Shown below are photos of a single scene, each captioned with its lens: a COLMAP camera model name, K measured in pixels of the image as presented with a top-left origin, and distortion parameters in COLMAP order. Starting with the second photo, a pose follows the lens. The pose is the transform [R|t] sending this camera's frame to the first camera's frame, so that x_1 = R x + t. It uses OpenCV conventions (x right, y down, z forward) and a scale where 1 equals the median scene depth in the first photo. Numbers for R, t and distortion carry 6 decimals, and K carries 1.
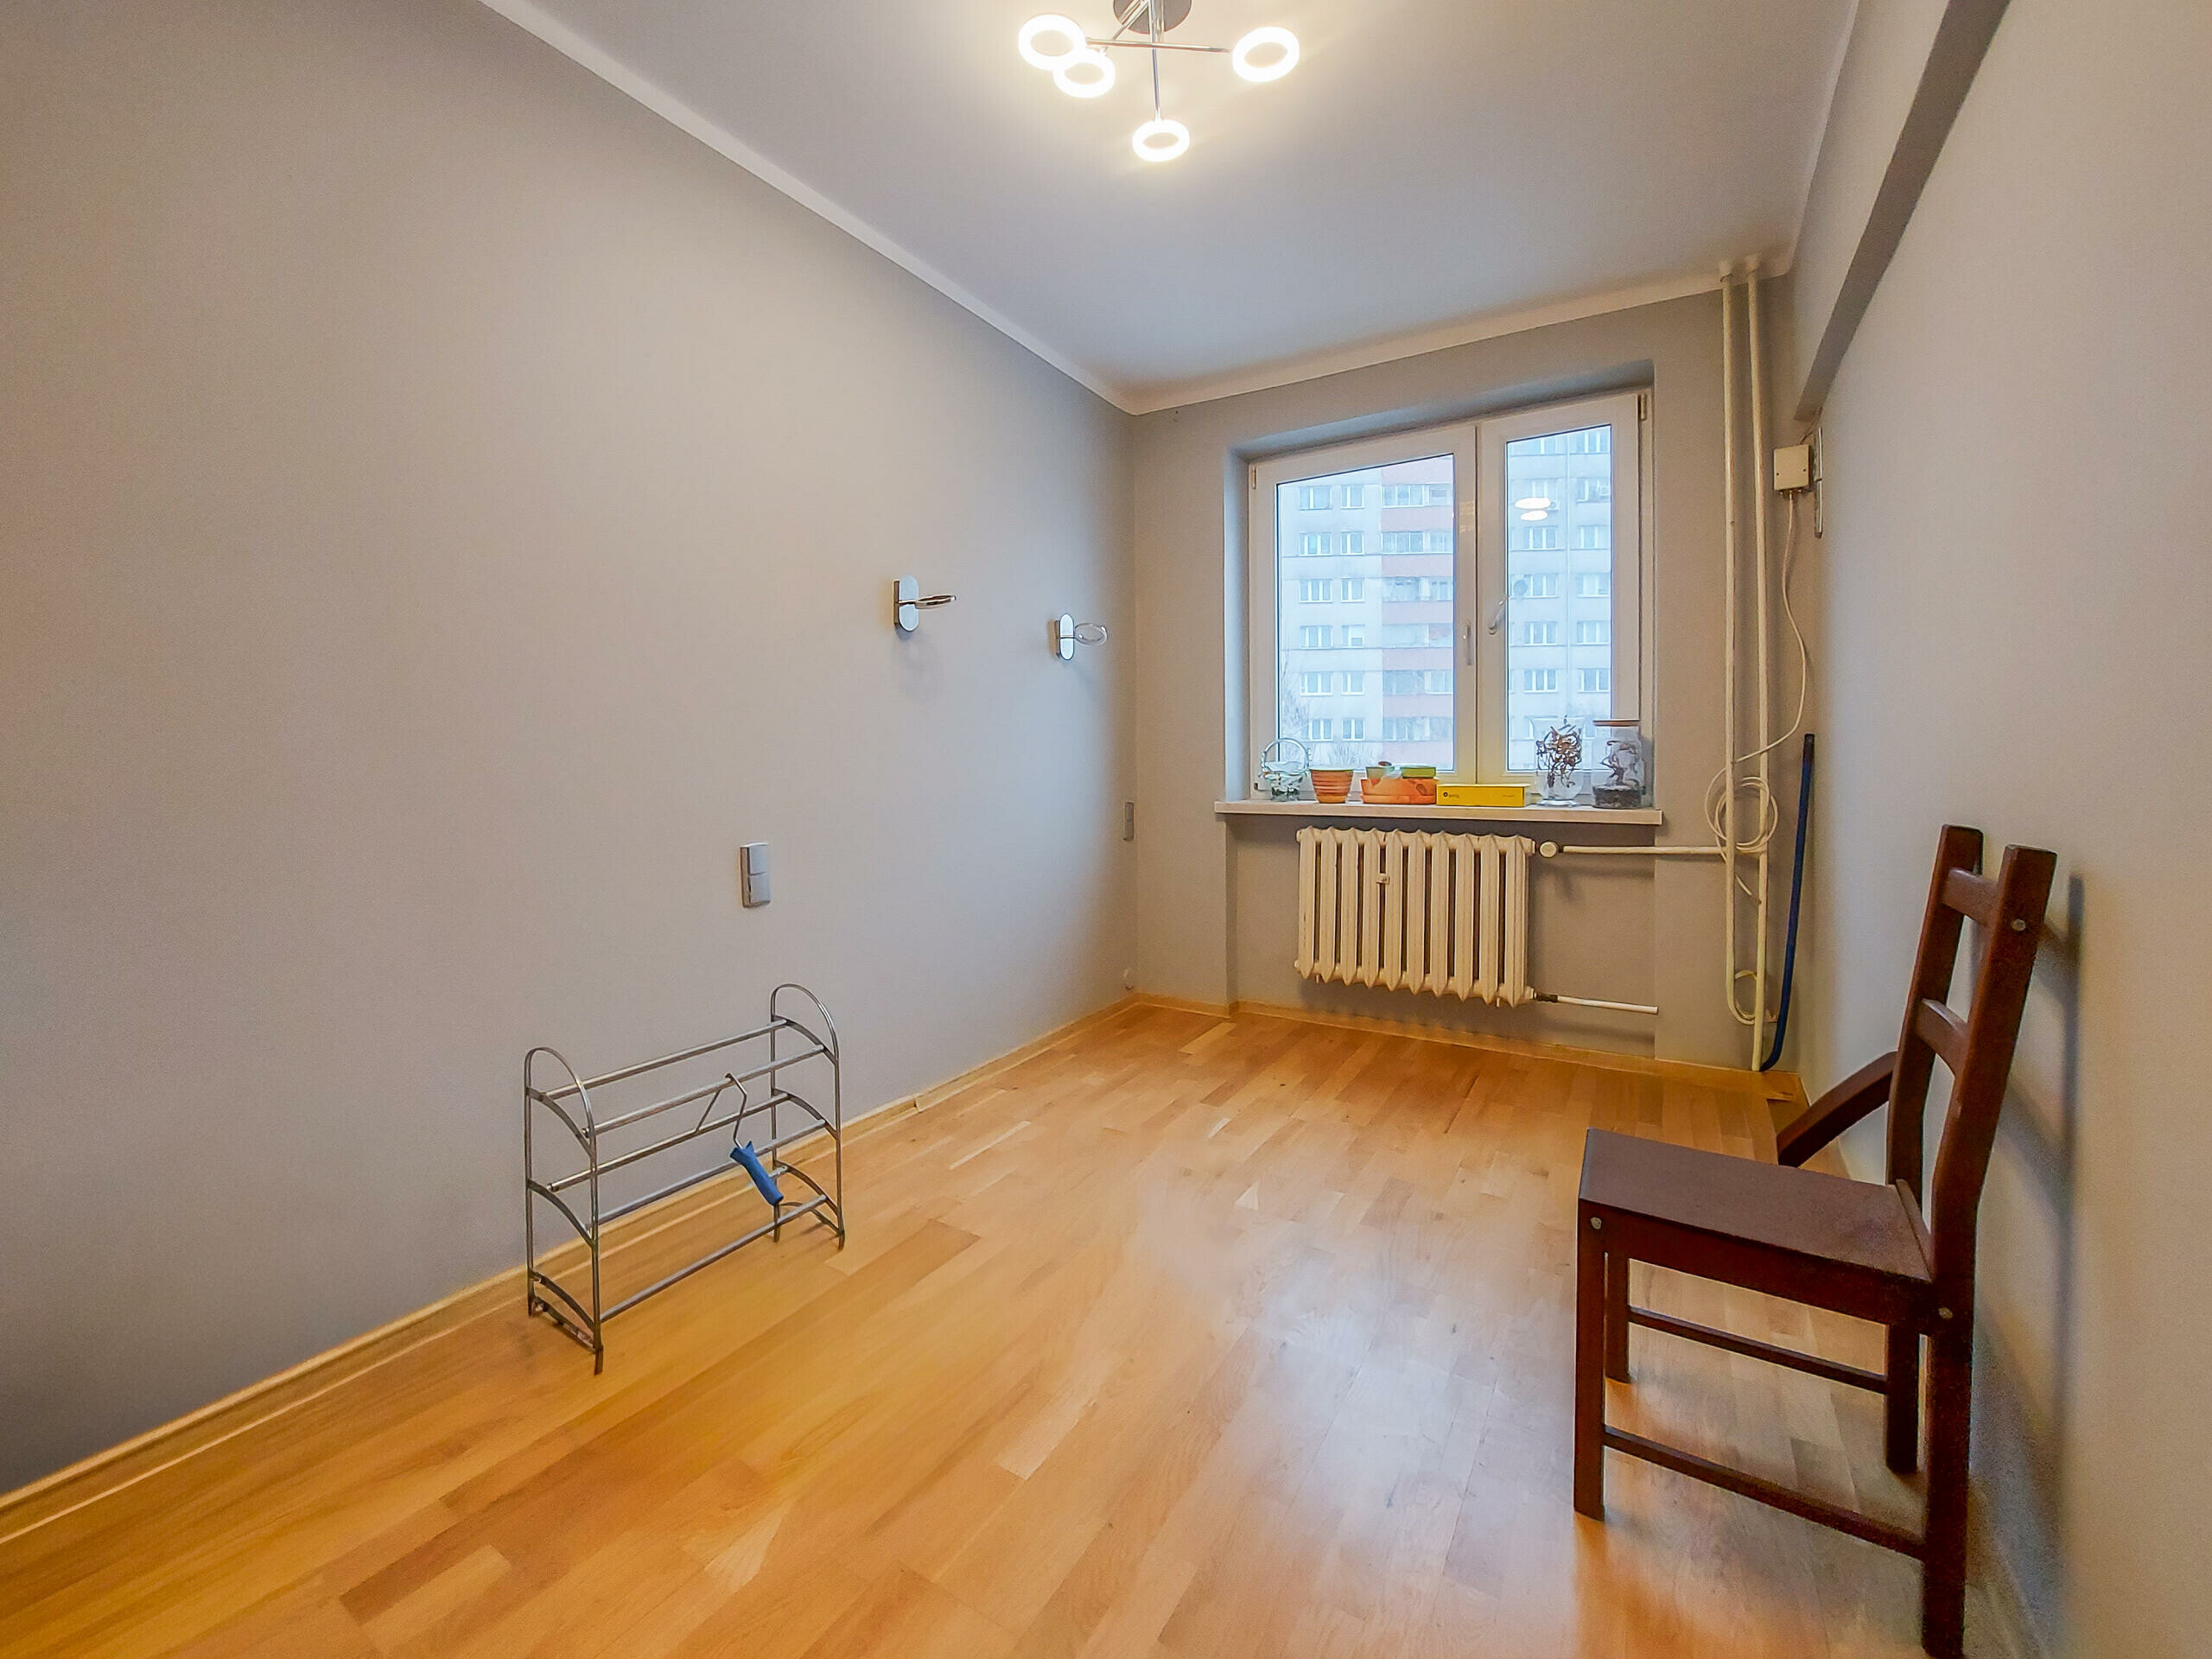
lens RADIAL K [[900.0, 0, 1112.4], [0, 900.0, 771.5], [0, 0, 1]] dist [-0.022621, -0.000134]
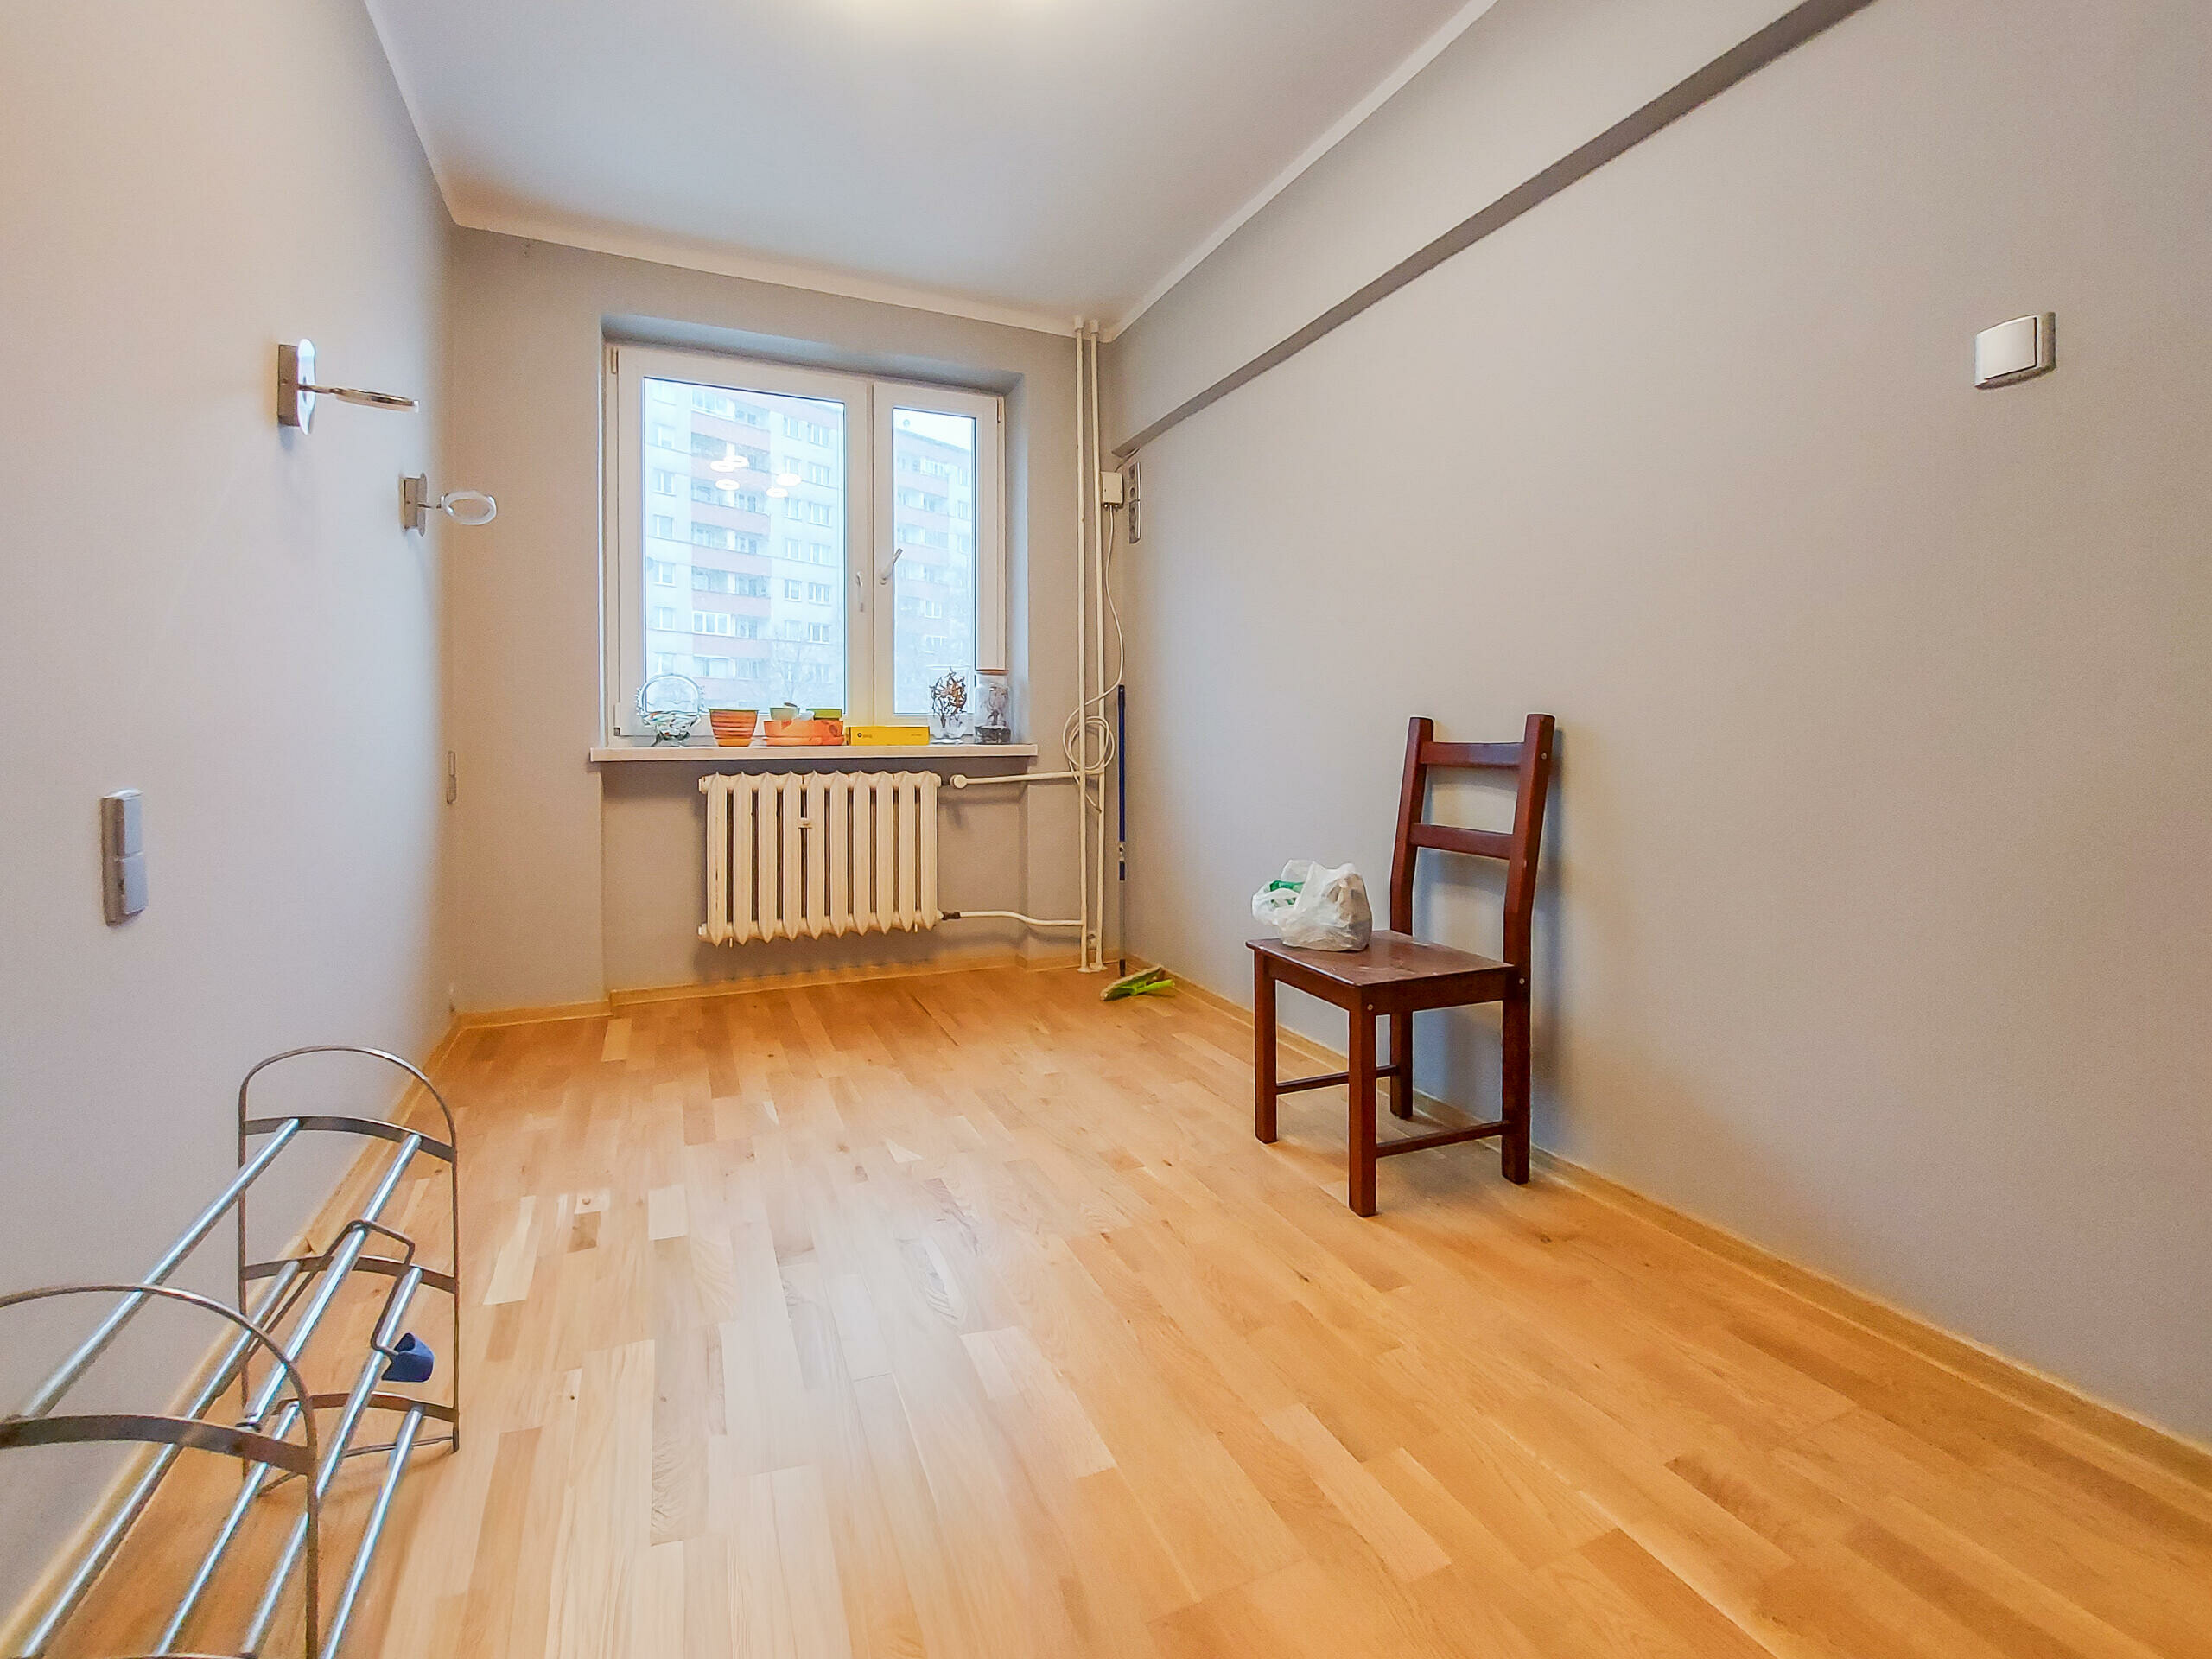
lens RADIAL K [[896.7, 0, 1106.9], [0, 896.7, 727.4], [0, 0, 1]] dist [-0.002825, -0.000317]
pose [[0.588736, 0.004631, 0.808312, -0.289889], [0.012839, 0.999804, -0.015080, 0.036624], [-0.808223, 0.019256, 0.588562, 0.175902]]
